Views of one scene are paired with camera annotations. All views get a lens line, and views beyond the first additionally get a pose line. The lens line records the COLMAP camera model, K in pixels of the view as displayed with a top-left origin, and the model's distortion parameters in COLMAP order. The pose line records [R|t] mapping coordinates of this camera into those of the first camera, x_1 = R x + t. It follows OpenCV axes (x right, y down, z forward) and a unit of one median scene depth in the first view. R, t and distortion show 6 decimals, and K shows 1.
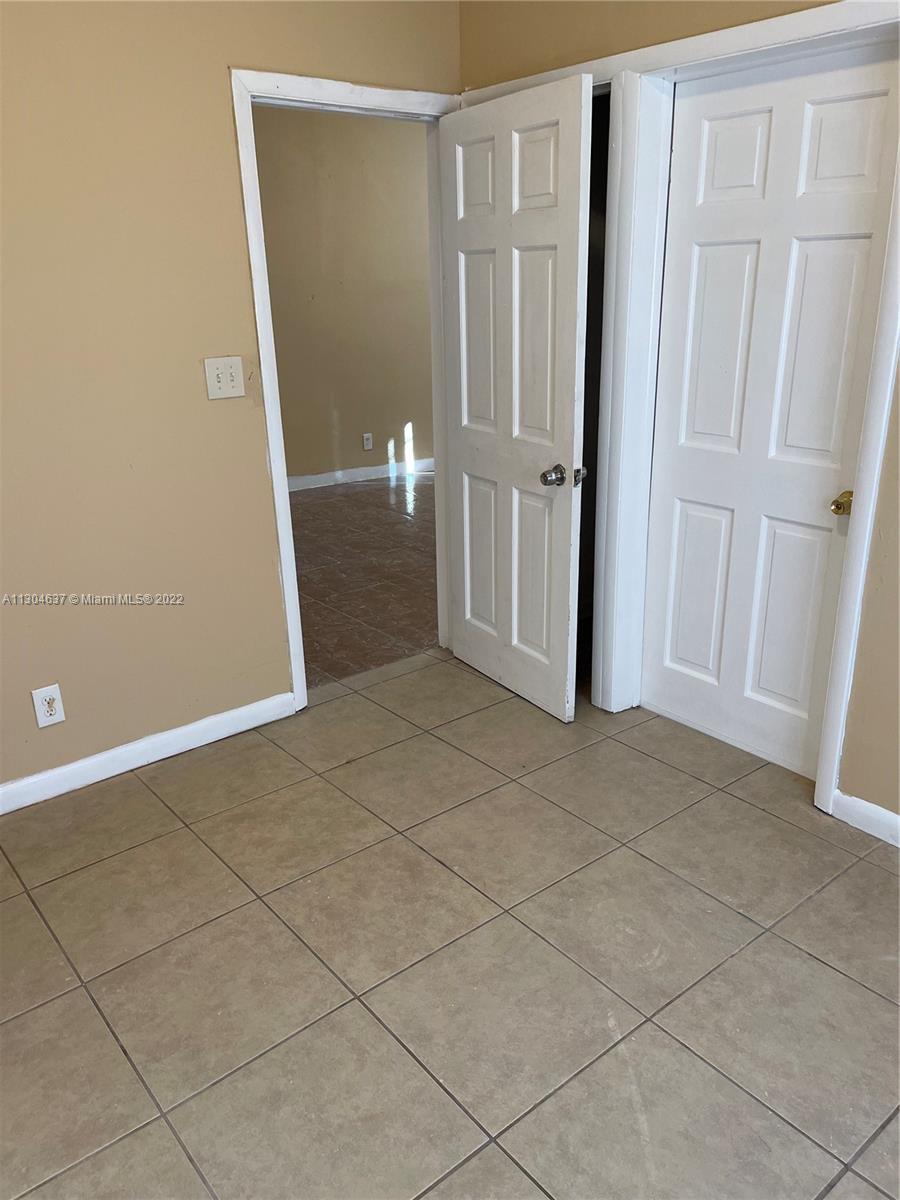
lens RADIAL K [[911.2, 0, 454.5], [0, 911.2, 602.2], [0, 0, 1]] dist [0.054410, -0.070496]
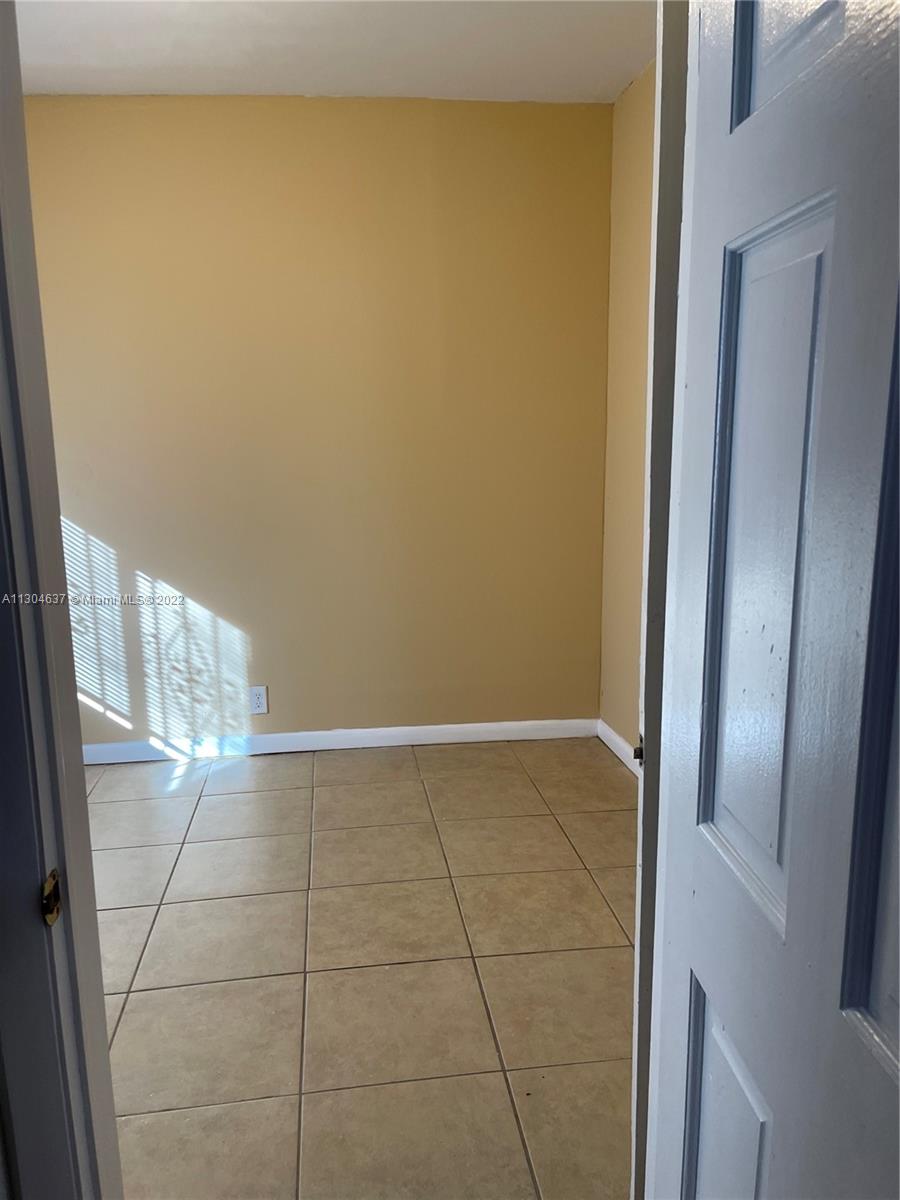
lens RADIAL K [[911.2, 0, 452.7], [0, 911.2, 610.3], [0, 0, 1]] dist [0.054410, -0.070496]
pose [[-0.526296, 0.189422, -0.828934, 0.728314], [-0.262931, 0.890839, 0.370505, -0.450274], [0.808628, 0.412948, -0.419040, 1.338778]]
